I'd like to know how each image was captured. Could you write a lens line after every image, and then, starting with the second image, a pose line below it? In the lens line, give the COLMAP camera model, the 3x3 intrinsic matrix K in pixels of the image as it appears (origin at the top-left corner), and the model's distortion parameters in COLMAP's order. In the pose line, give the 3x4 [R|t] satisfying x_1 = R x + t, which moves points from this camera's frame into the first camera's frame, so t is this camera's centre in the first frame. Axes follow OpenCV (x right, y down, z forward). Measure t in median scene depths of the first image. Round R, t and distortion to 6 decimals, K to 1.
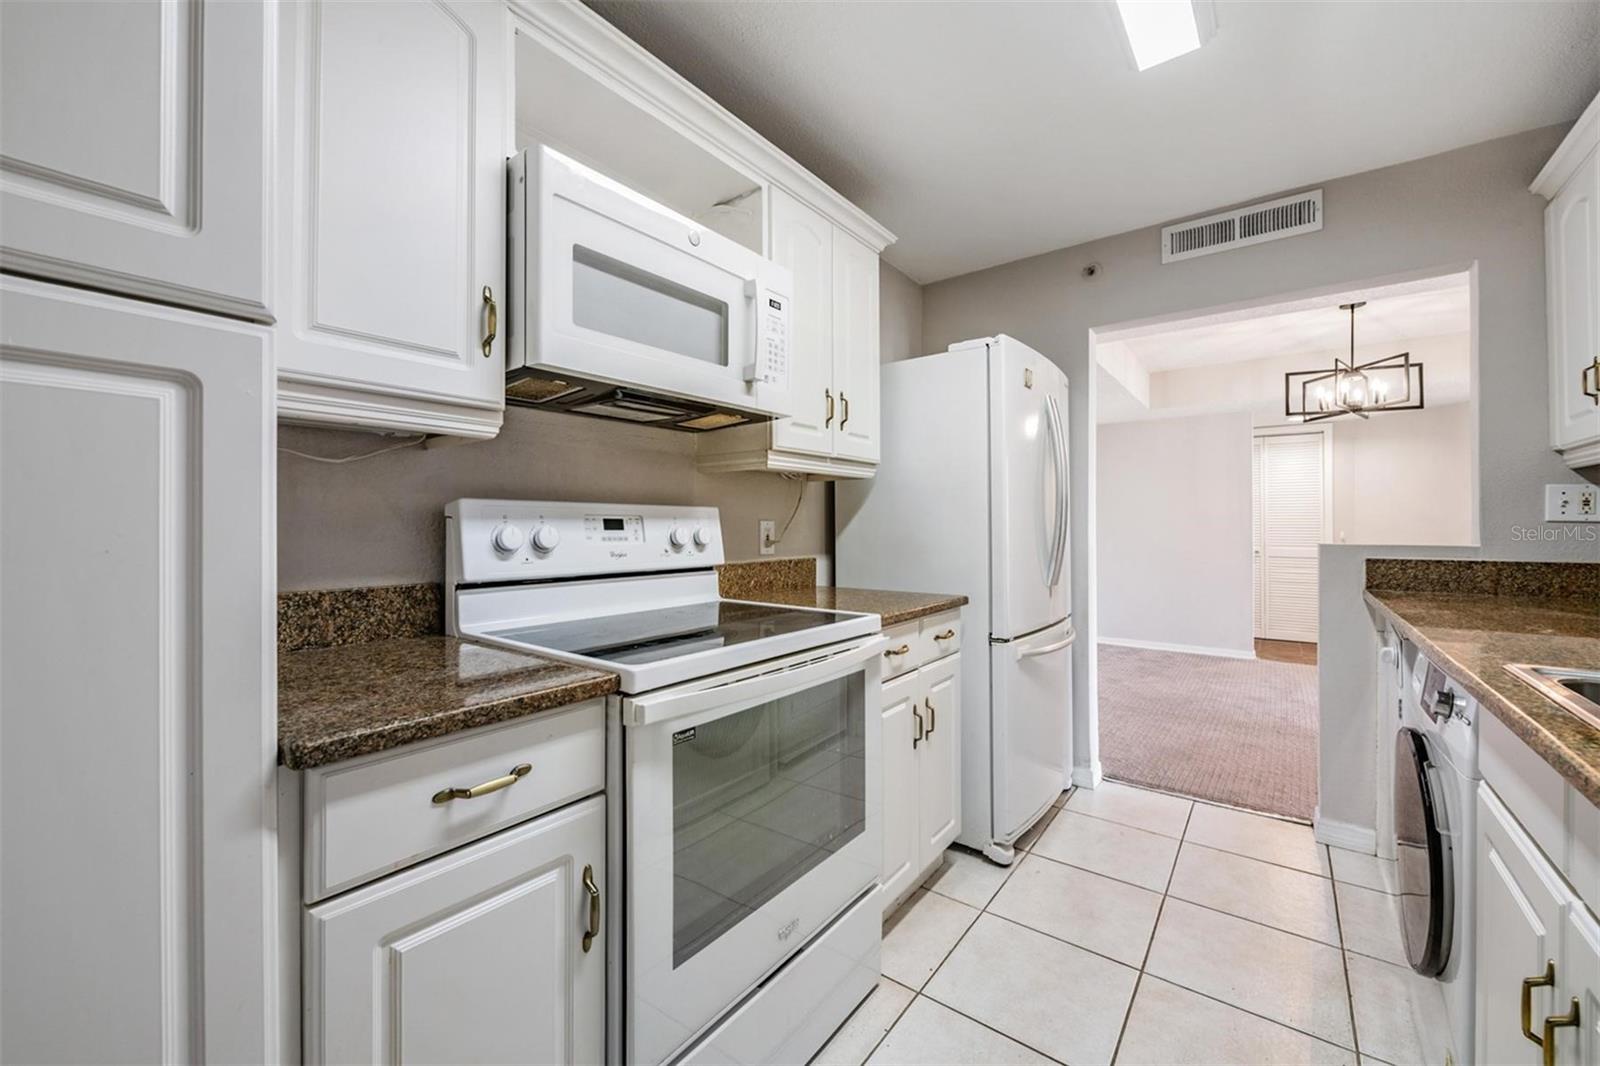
lens RADIAL K [[641.6, 0, 778.6], [0, 641.6, 533.5], [0, 0, 1]] dist [0.003882, -0.004346]
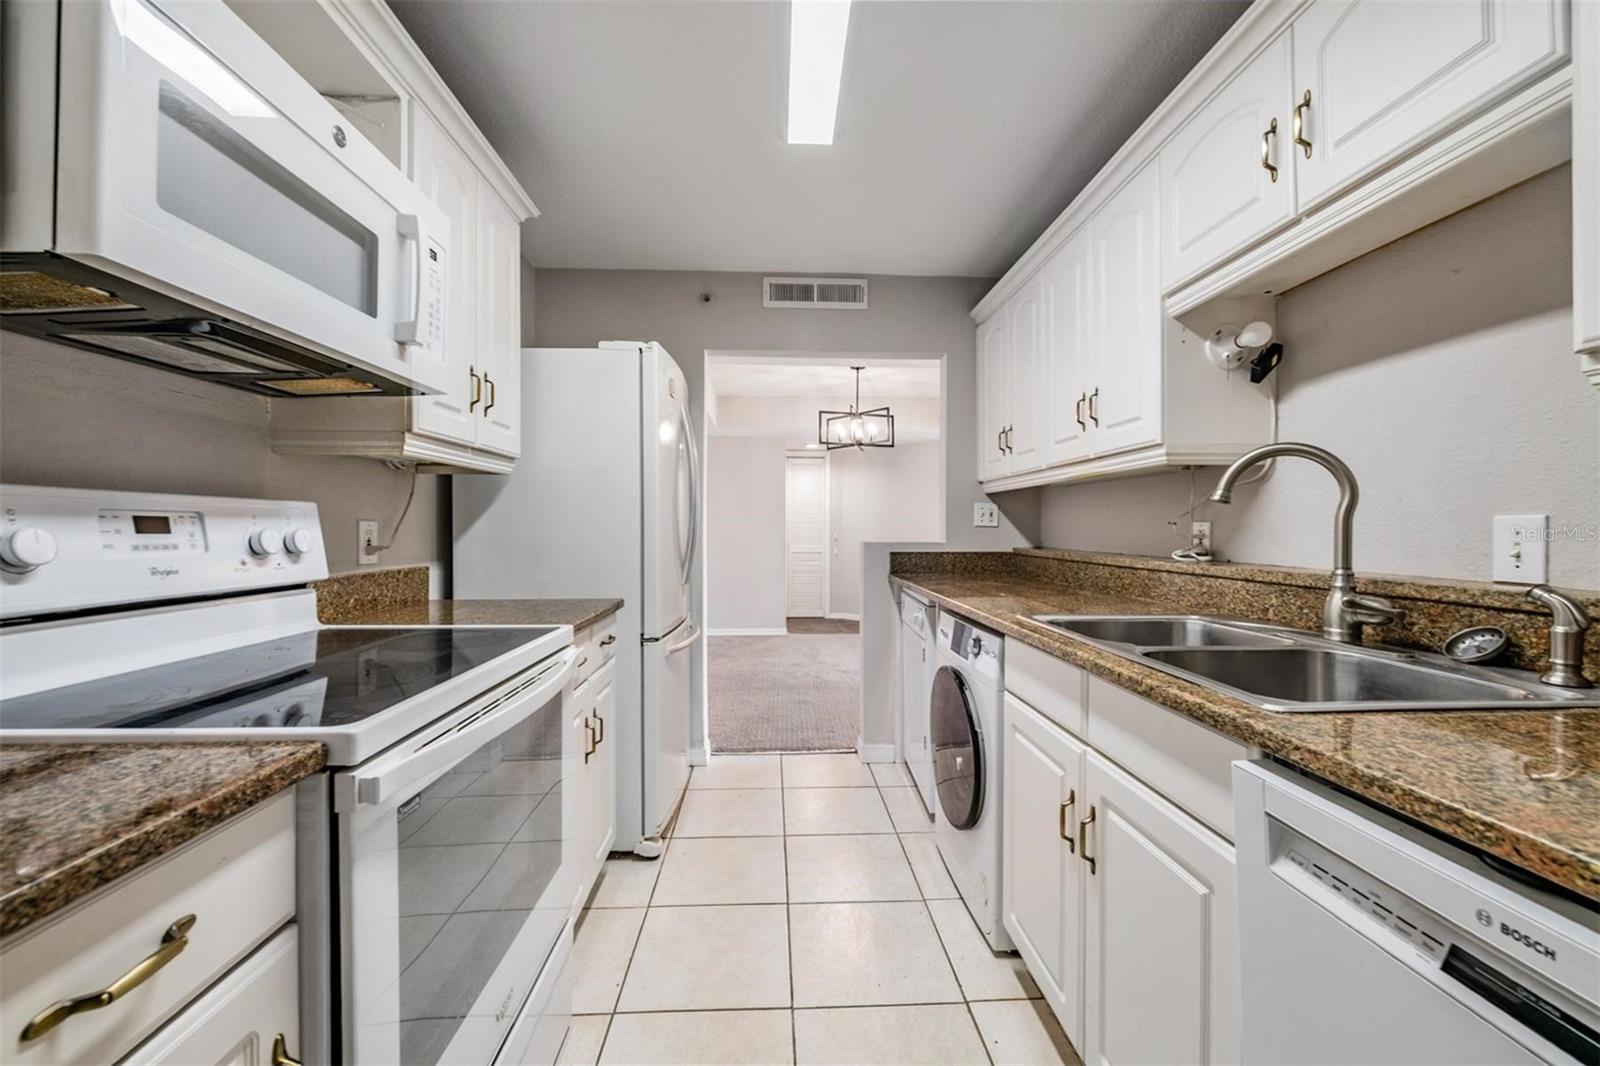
lens RADIAL K [[641.6, 0, 814.8], [0, 641.6, 537.9], [0, 0, 1]] dist [0.003882, -0.004346]
pose [[0.752077, -0.007620, 0.659031, -0.151285], [0.005218, 0.999971, 0.005607, -0.000877], [-0.659055, -0.000778, 0.752095, 0.064129]]
